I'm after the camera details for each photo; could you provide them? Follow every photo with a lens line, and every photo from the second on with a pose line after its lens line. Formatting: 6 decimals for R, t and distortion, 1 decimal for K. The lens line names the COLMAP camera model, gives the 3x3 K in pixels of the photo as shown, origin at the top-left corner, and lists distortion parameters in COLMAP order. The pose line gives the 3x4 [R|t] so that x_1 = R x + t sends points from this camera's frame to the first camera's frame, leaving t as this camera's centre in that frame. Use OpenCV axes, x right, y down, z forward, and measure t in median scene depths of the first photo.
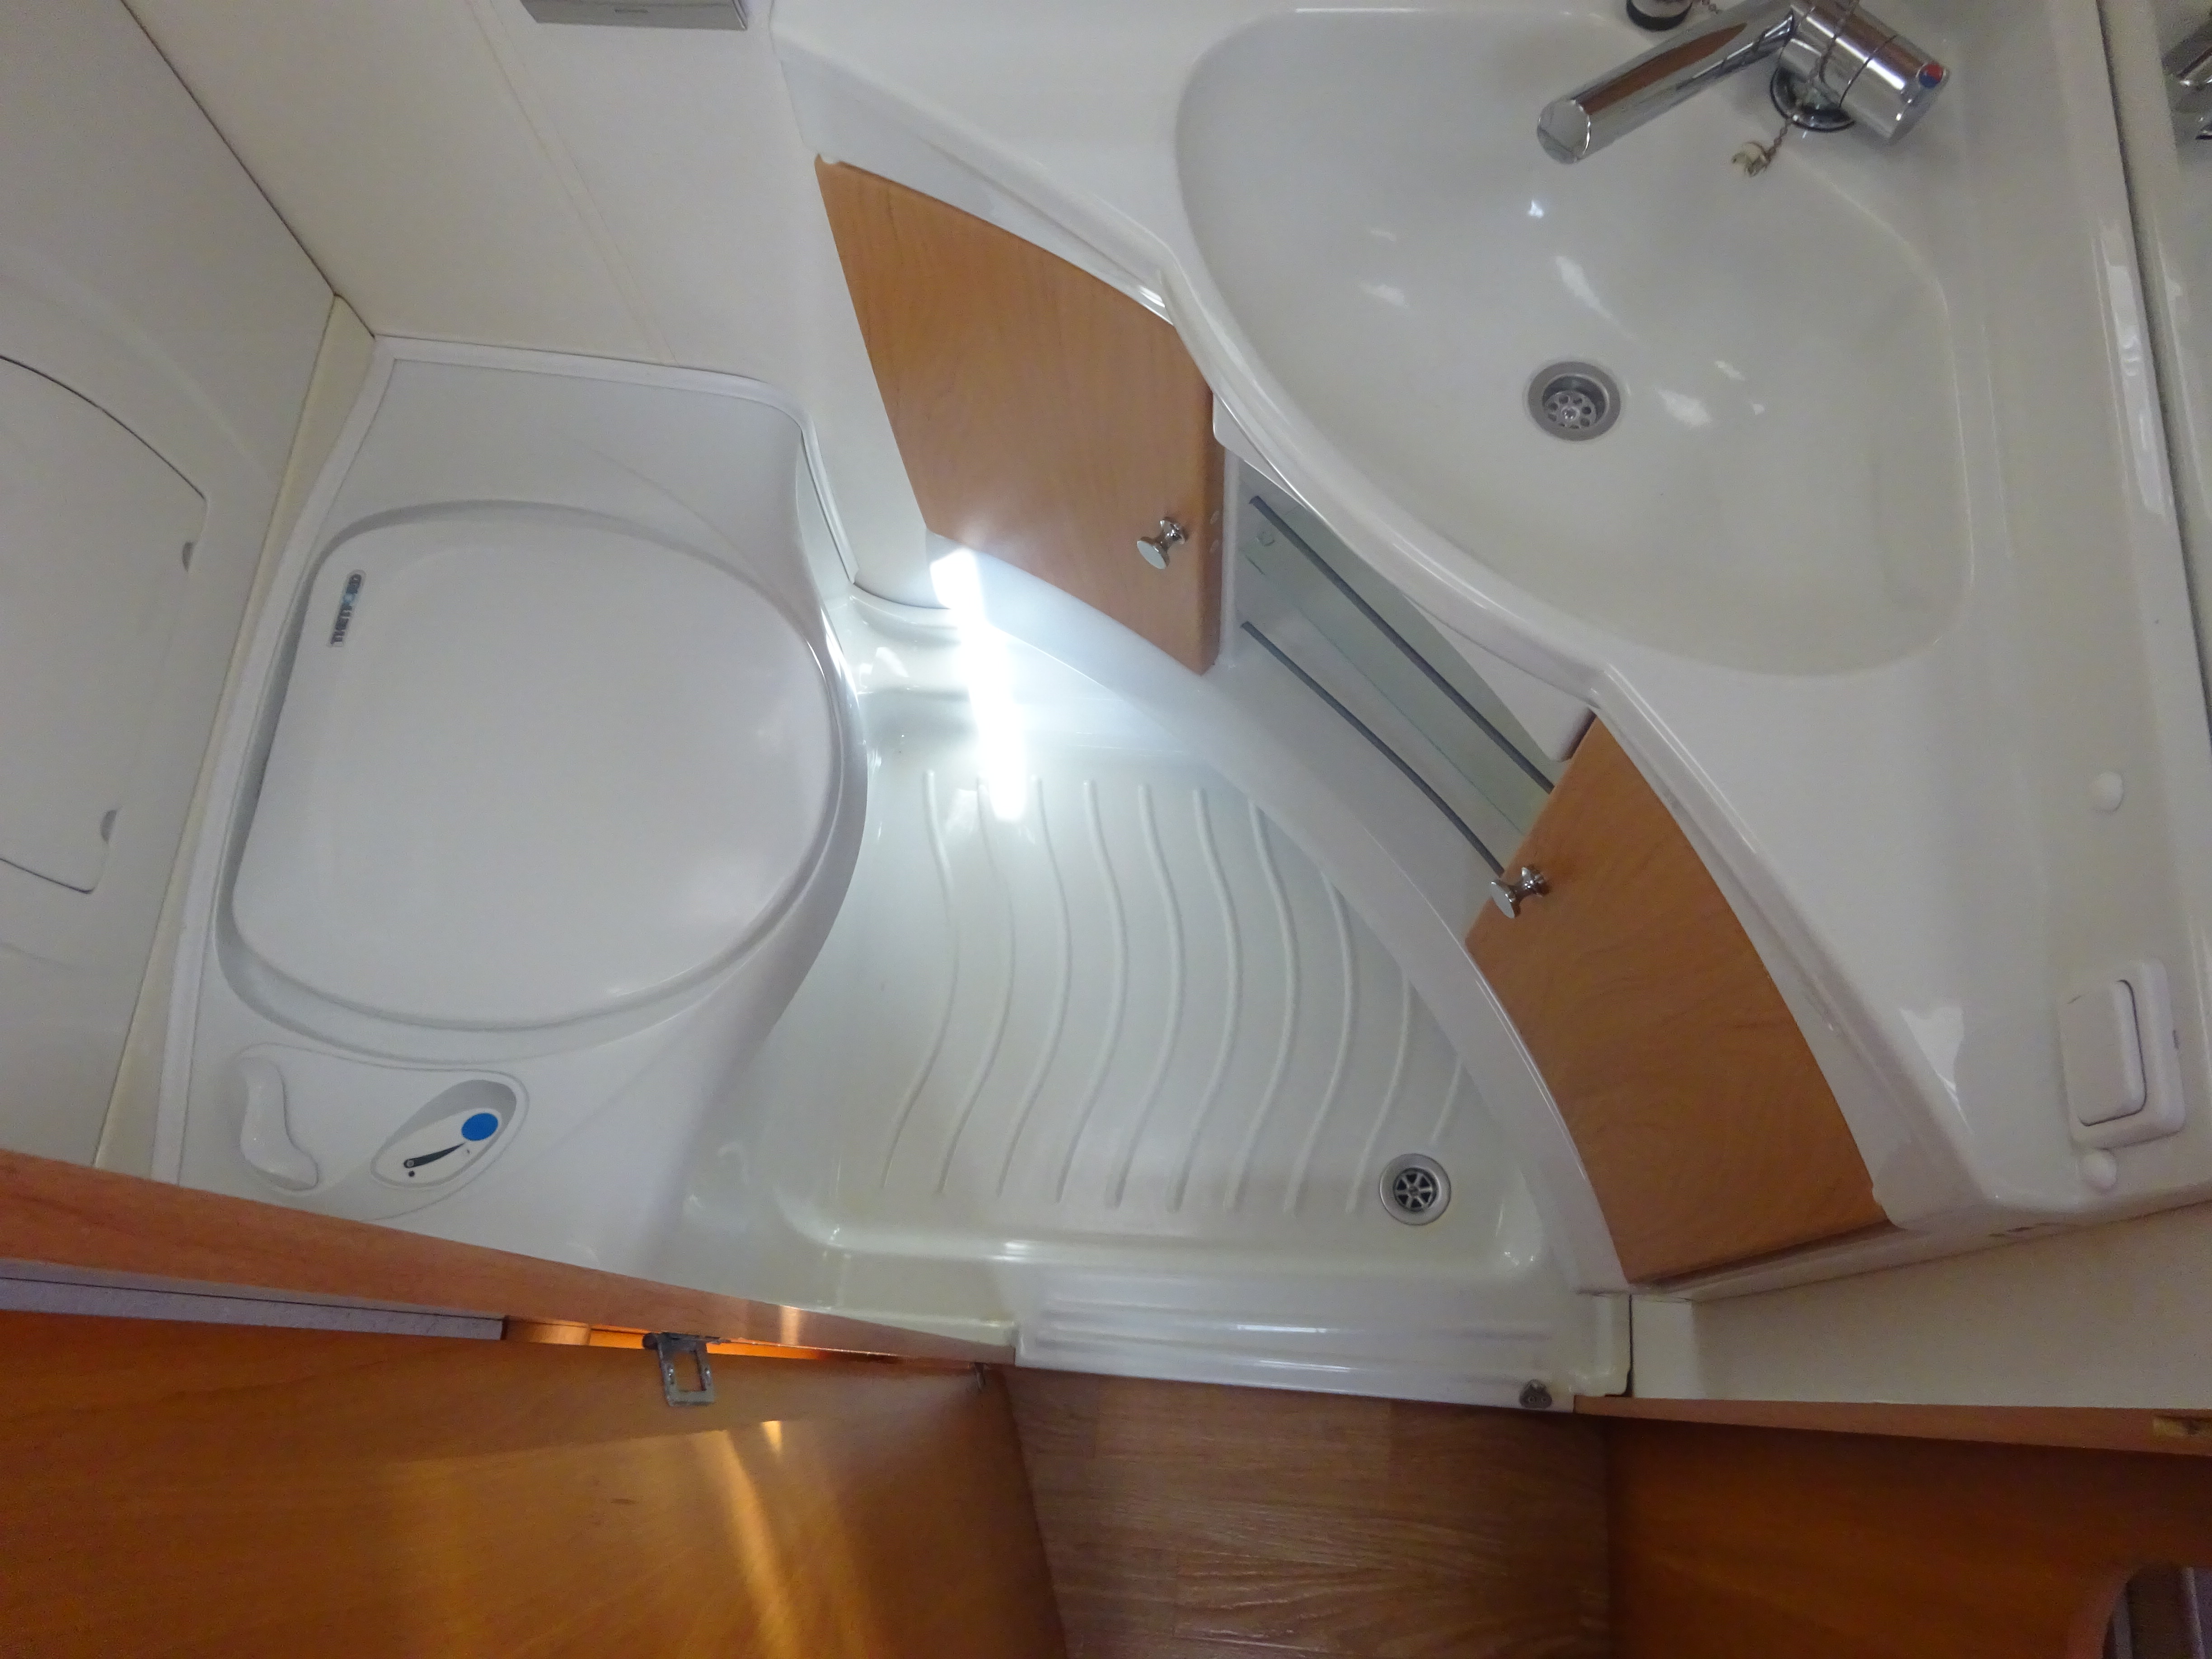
lens RADIAL K [[1618.1, 0, 1101.9], [0, 1618.1, 829.3], [0, 0, 1]] dist [-0.004173, 0.008086]
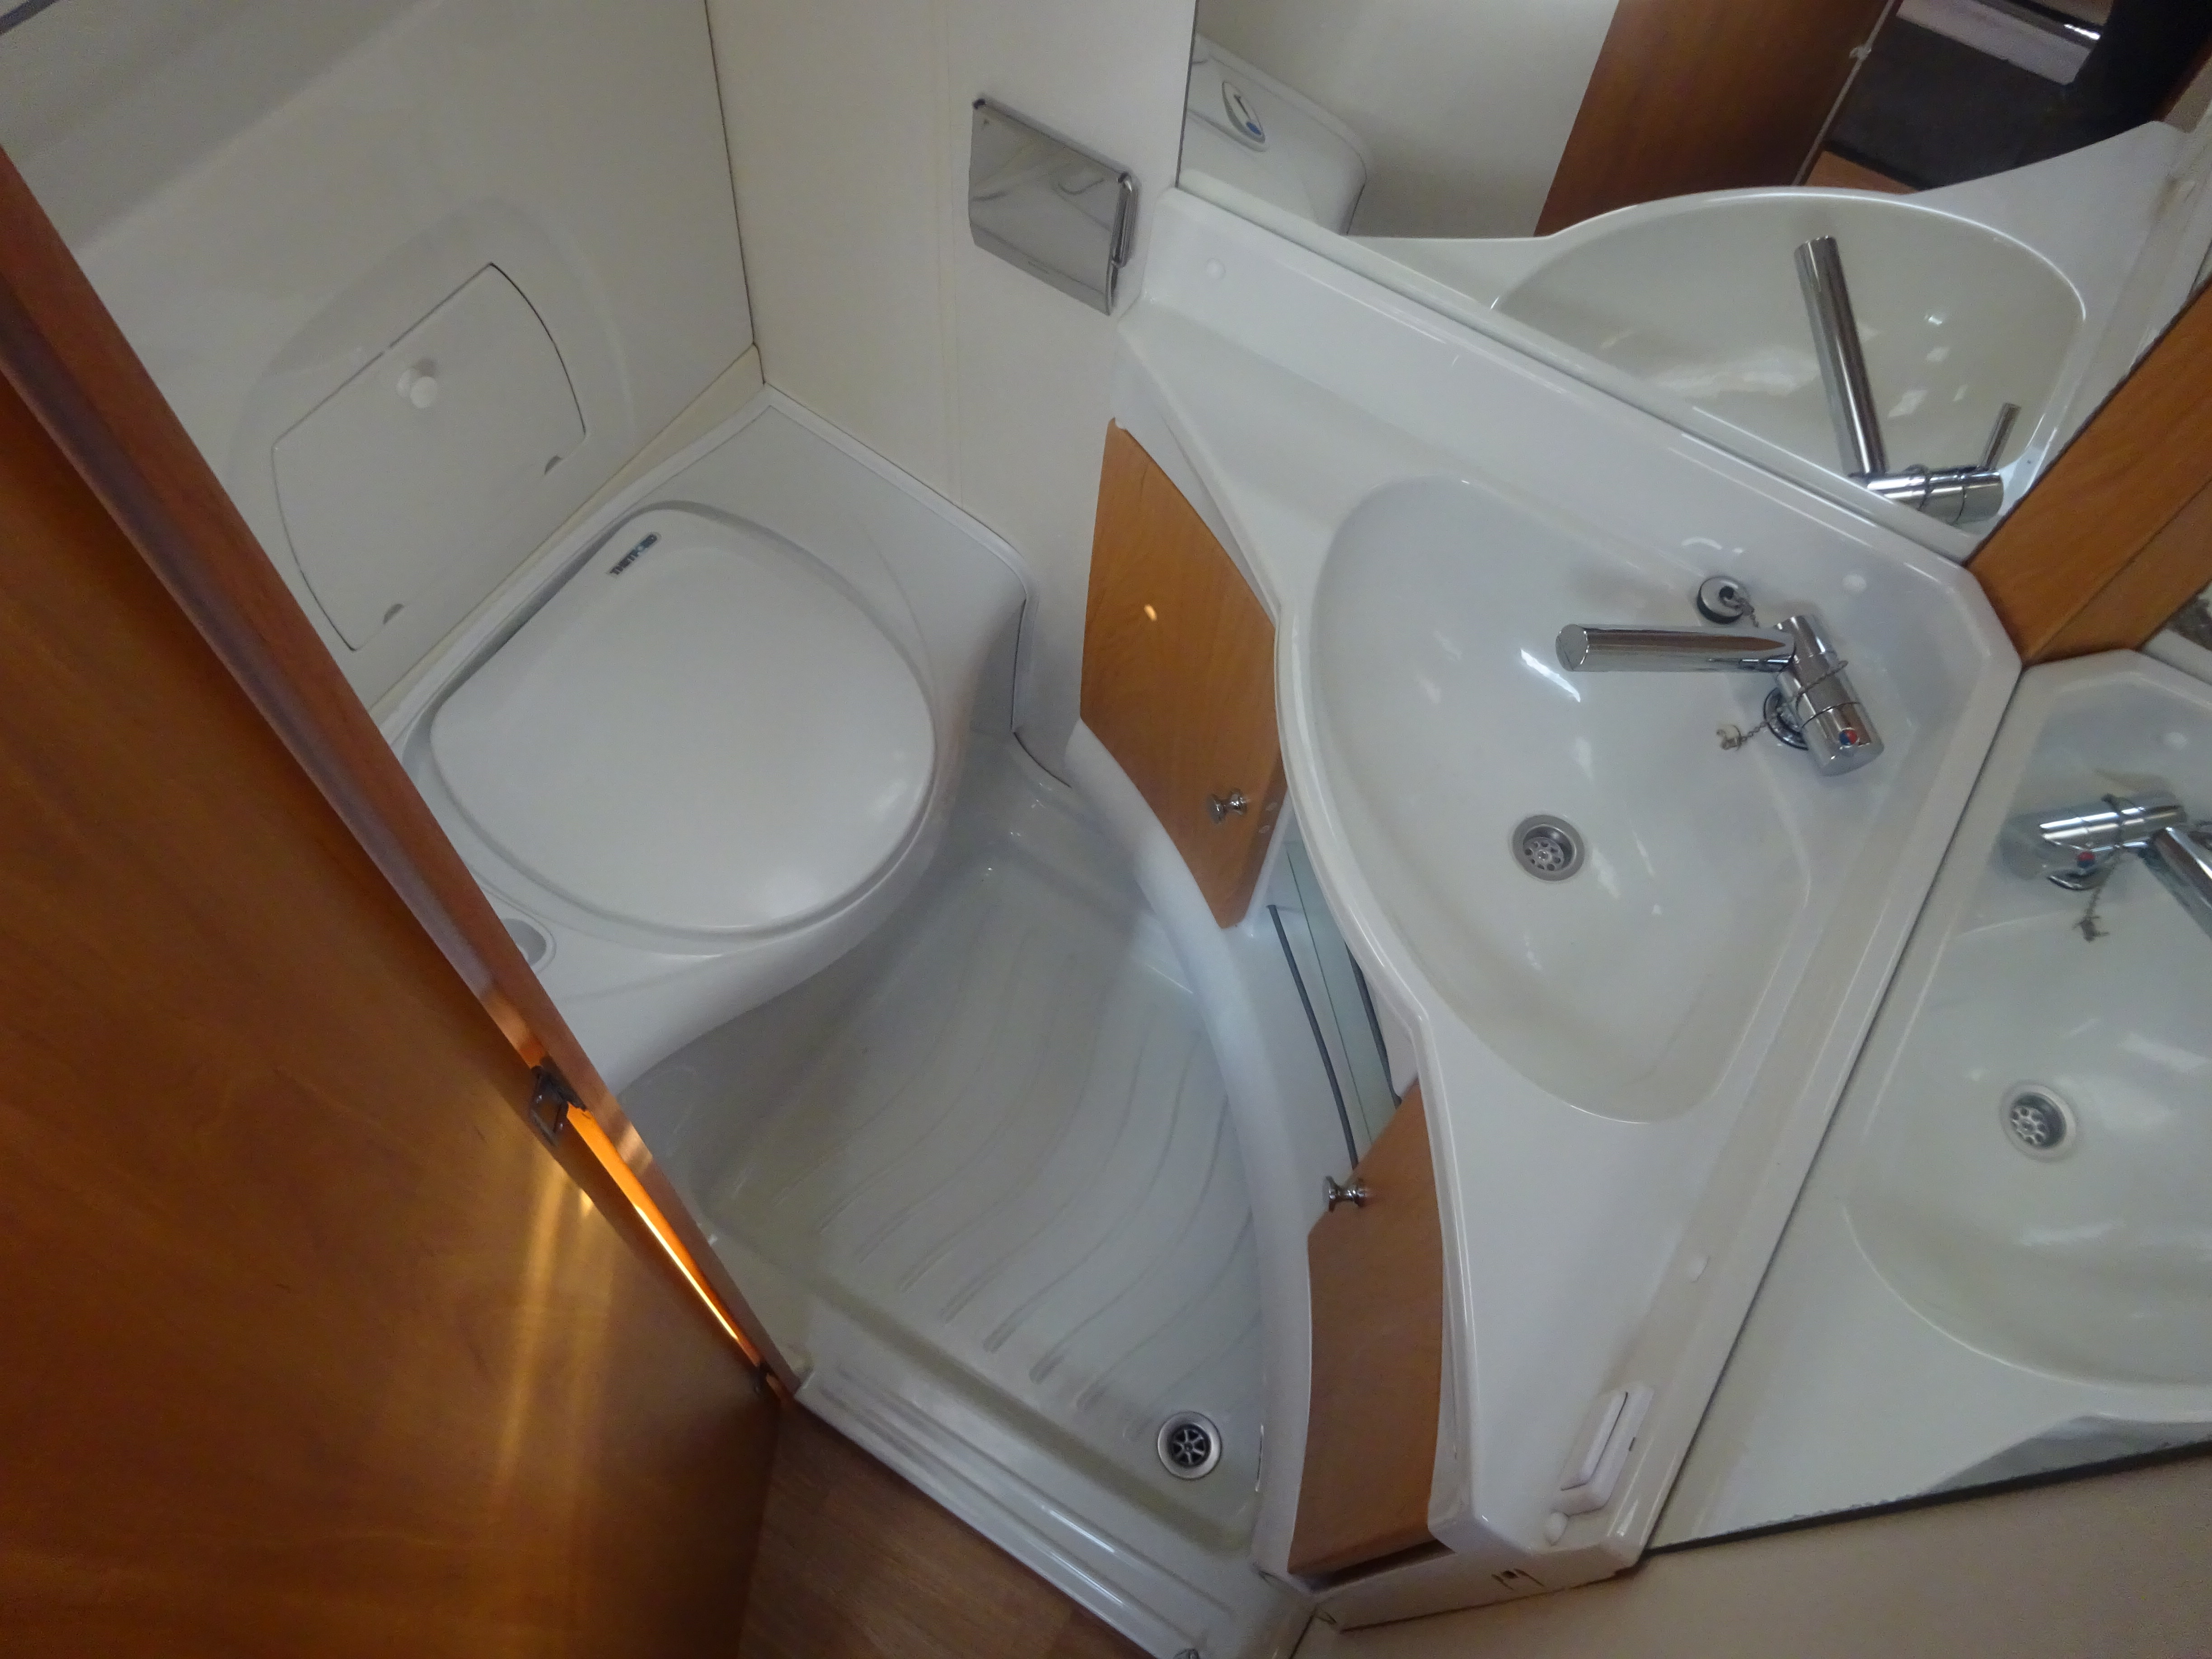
lens RADIAL K [[1618.1, 0, 1107.7], [0, 1618.1, 831.6], [0, 0, 1]] dist [-0.004173, 0.008086]
pose [[0.877319, 0.464558, -0.120404, 0.136795], [-0.477644, 0.869591, -0.125170, 0.041170], [0.046553, 0.167324, 0.984802, -0.239135]]
